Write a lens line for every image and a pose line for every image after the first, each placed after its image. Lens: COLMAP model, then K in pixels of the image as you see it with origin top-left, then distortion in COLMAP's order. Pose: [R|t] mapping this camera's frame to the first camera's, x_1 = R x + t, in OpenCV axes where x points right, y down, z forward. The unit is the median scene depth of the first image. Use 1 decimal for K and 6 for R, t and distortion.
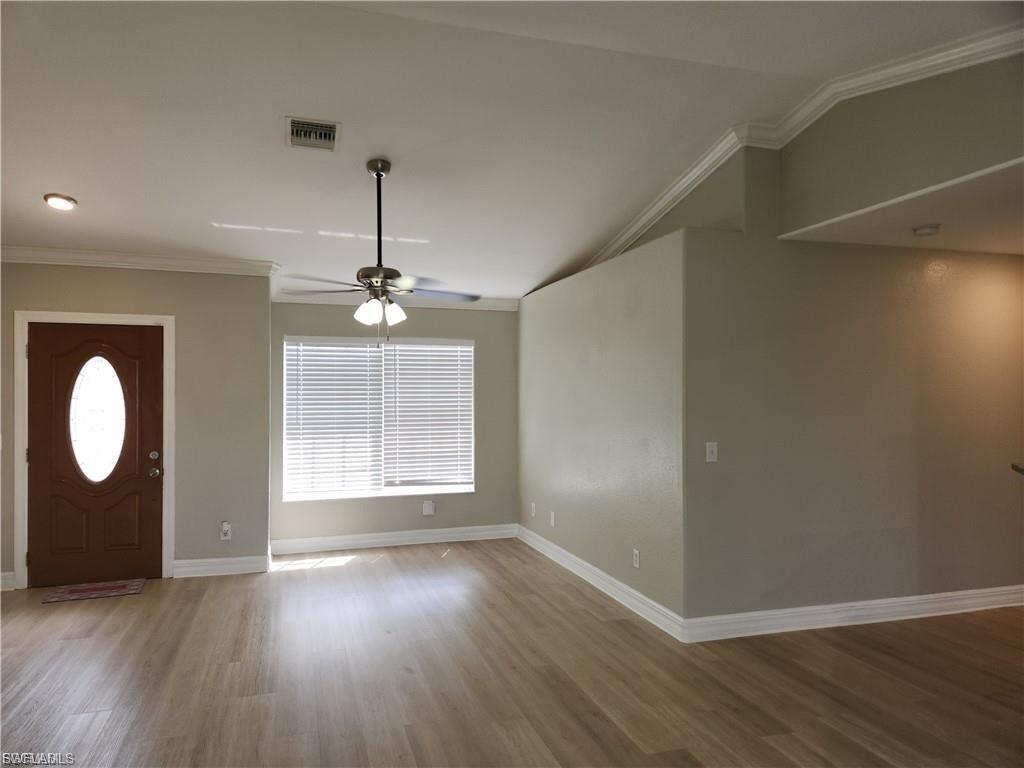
lens RADIAL K [[682.9, 0, 509.4], [0, 682.9, 391.7], [0, 0, 1]] dist [0.073242, -0.062336]
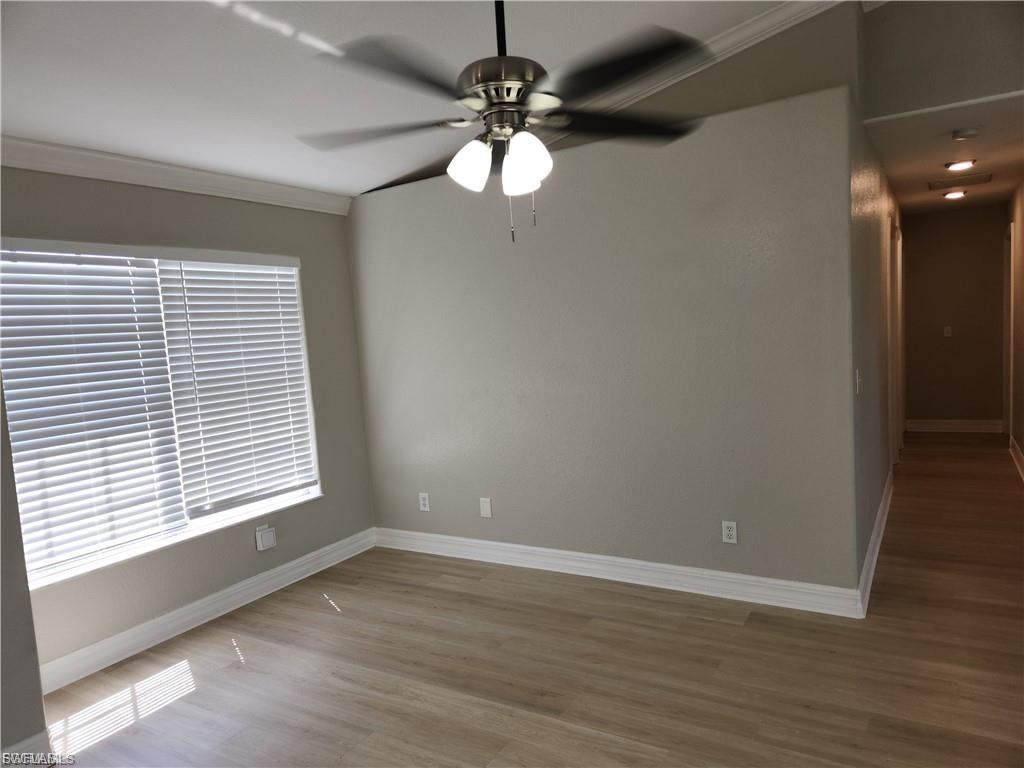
lens RADIAL K [[682.9, 0, 509.4], [0, 682.9, 391.7], [0, 0, 1]] dist [0.073242, -0.062336]
pose [[0.750489, -0.110383, 0.651600, -0.343743], [0.061904, 0.993359, 0.096979, -0.003011], [-0.657977, -0.032445, 0.752338, 0.412747]]
